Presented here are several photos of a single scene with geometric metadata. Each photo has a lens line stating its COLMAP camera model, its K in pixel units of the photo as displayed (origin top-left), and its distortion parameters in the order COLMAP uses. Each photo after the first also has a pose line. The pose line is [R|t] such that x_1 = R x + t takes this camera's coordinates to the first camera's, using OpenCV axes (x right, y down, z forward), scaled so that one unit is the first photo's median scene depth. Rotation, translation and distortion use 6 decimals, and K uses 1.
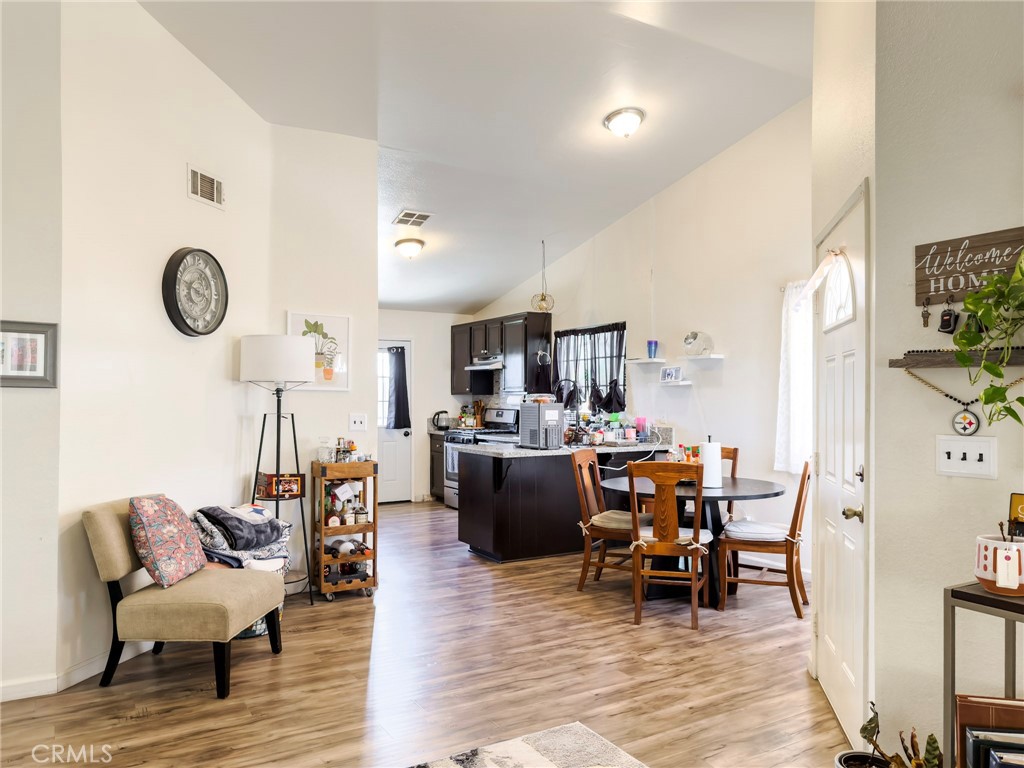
lens RADIAL K [[731.8, 0, 515.3], [0, 731.8, 386.7], [0, 0, 1]] dist [0.003075, -0.001630]
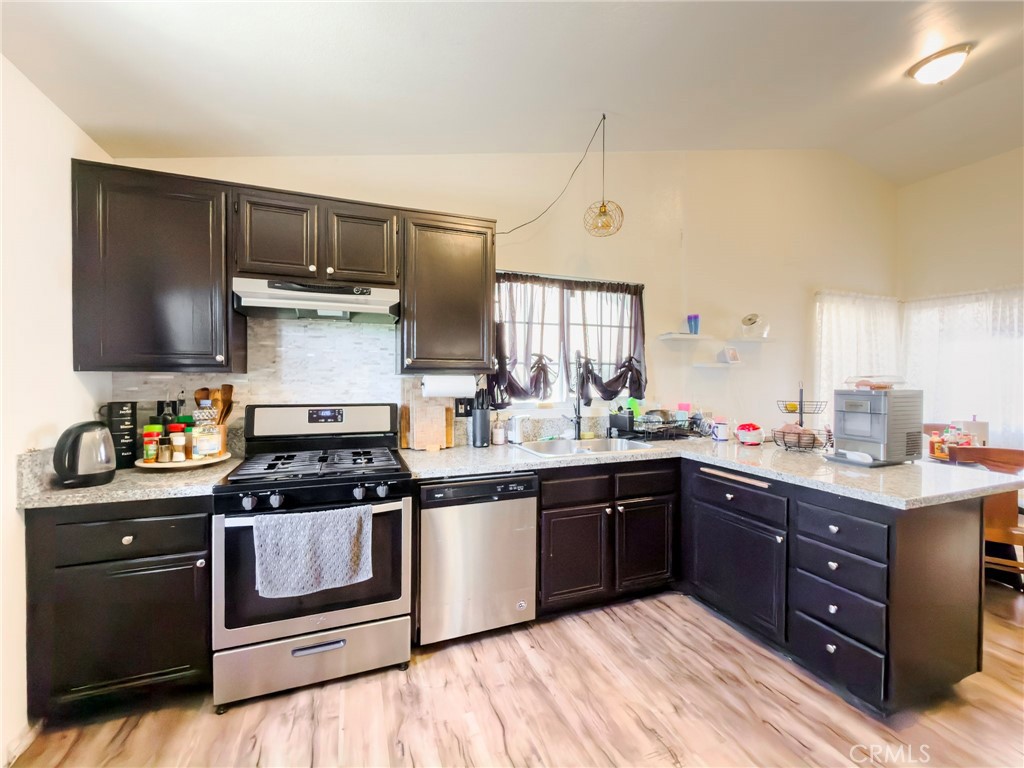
lens RADIAL K [[417.8, 0, 516.5], [0, 417.8, 383.1], [0, 0, 1]] dist [-0.000438, 0.000306]
pose [[0.183100, -0.006694, 0.983071, -0.247250], [-0.017778, 0.999791, 0.010119, 0.011968], [-0.982934, -0.019330, 0.182943, 0.816326]]
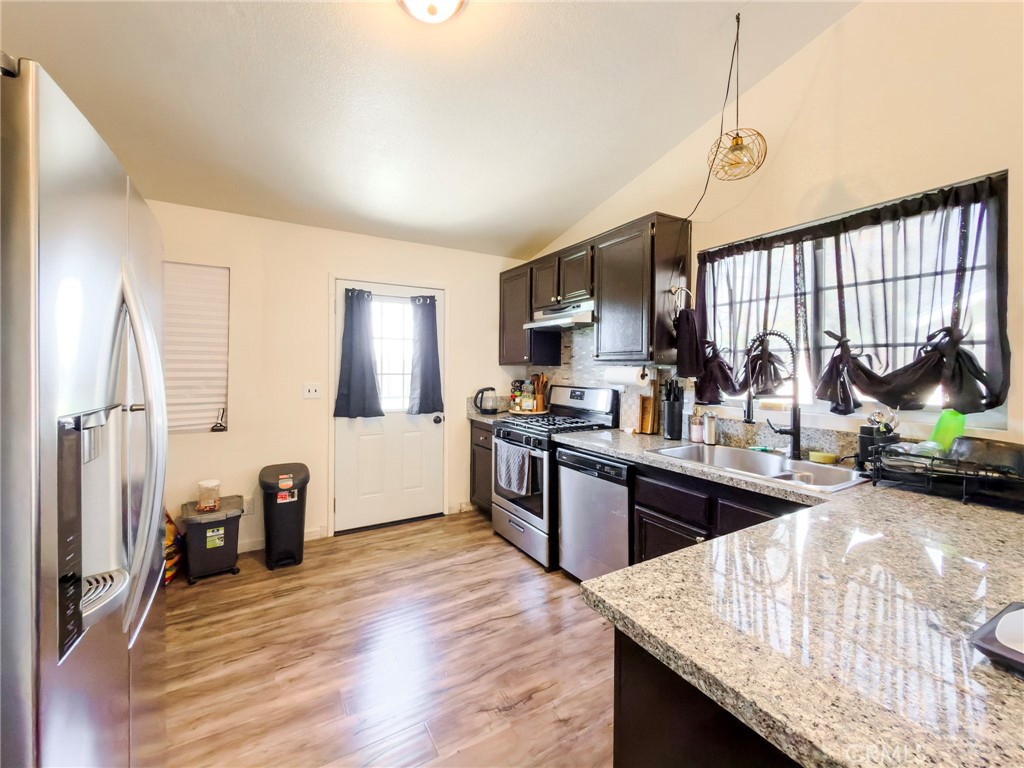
lens RADIAL K [[417.8, 0, 501.6], [0, 417.8, 367.5], [0, 0, 1]] dist [-0.000438, 0.000306]
pose [[0.999651, 0.009188, -0.024779, -0.078344], [-0.008831, 0.999856, 0.014478, 0.007685], [0.024908, -0.014254, 0.999588, 0.607822]]
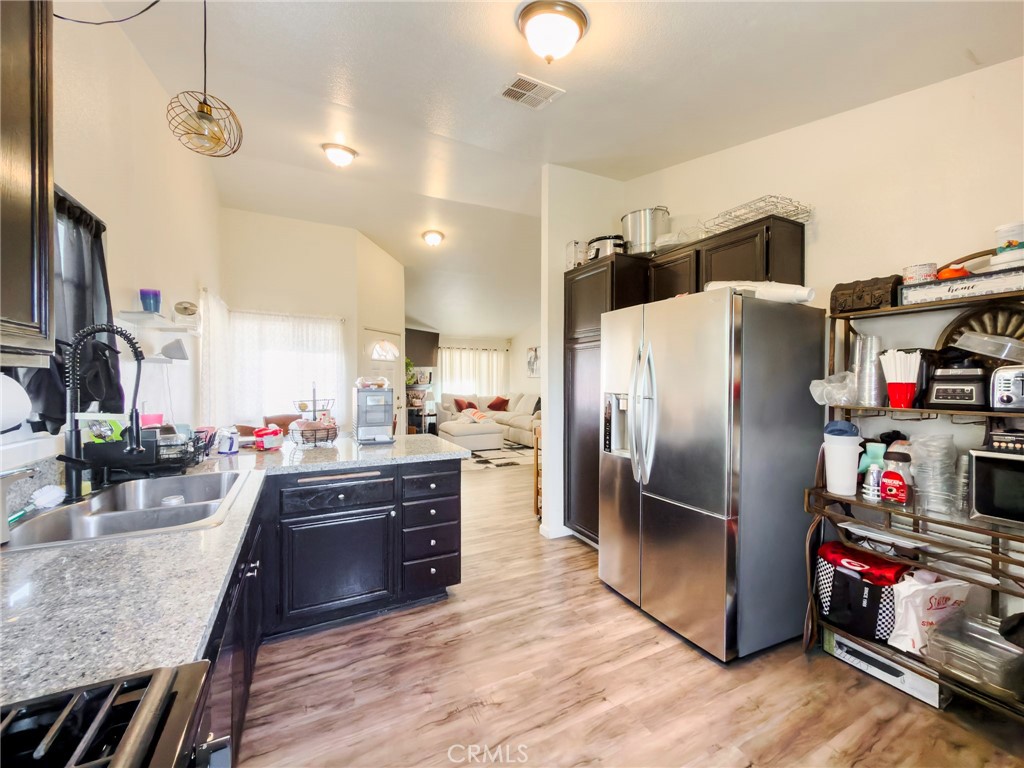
lens RADIAL K [[417.8, 0, 512.6], [0, 417.8, 386.7], [0, 0, 1]] dist [-0.000438, 0.000306]
pose [[-0.996968, 0.000254, 0.077812, -0.110293], [0.000441, 0.999997, 0.002396, 0.012895], [-0.077811, 0.002423, -0.996965, 0.968479]]
